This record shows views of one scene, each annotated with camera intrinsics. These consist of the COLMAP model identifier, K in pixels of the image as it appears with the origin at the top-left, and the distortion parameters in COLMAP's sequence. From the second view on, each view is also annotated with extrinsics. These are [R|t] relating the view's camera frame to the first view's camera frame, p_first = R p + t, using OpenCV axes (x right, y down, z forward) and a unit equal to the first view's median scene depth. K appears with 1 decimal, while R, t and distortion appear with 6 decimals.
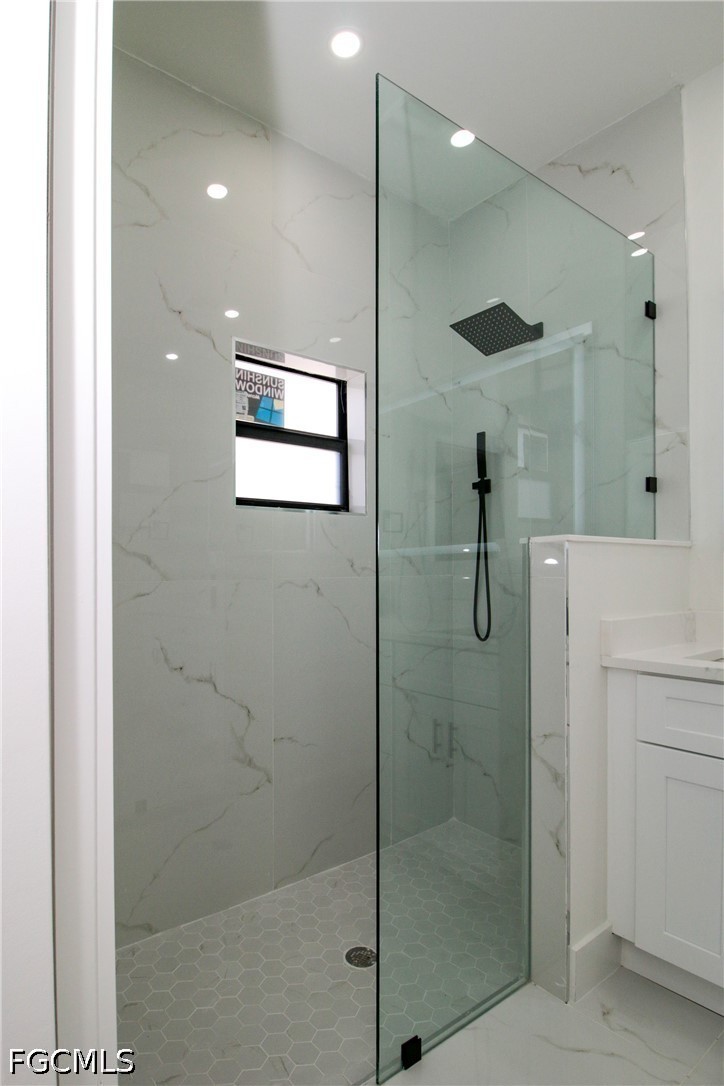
lens RADIAL K [[669.8, 0, 362.0], [0, 669.8, 543.0], [0, 0, 1]] dist [0.018287, -0.039416]
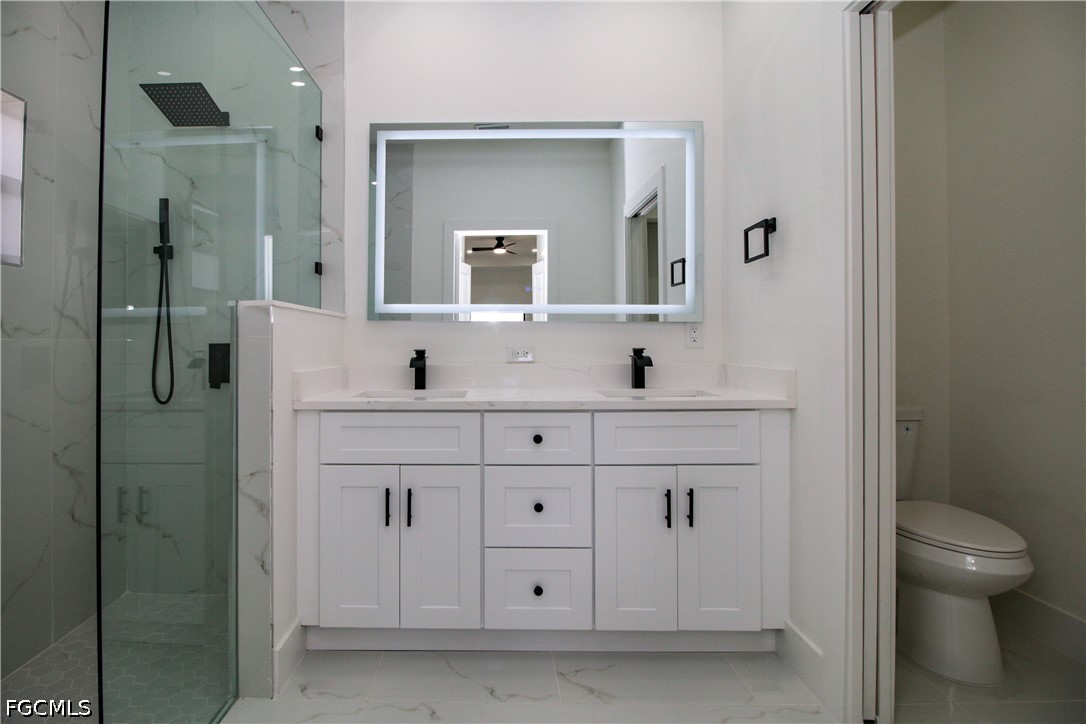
lens RADIAL K [[669.8, 0, 543.0], [0, 669.8, 362.0], [0, 0, 1]] dist [0.018287, -0.039416]
pose [[0.462791, 0.006996, 0.886440, -0.508100], [0.009283, 0.999876, -0.012737, 0.113015], [-0.886419, 0.014123, 0.462668, 0.023958]]
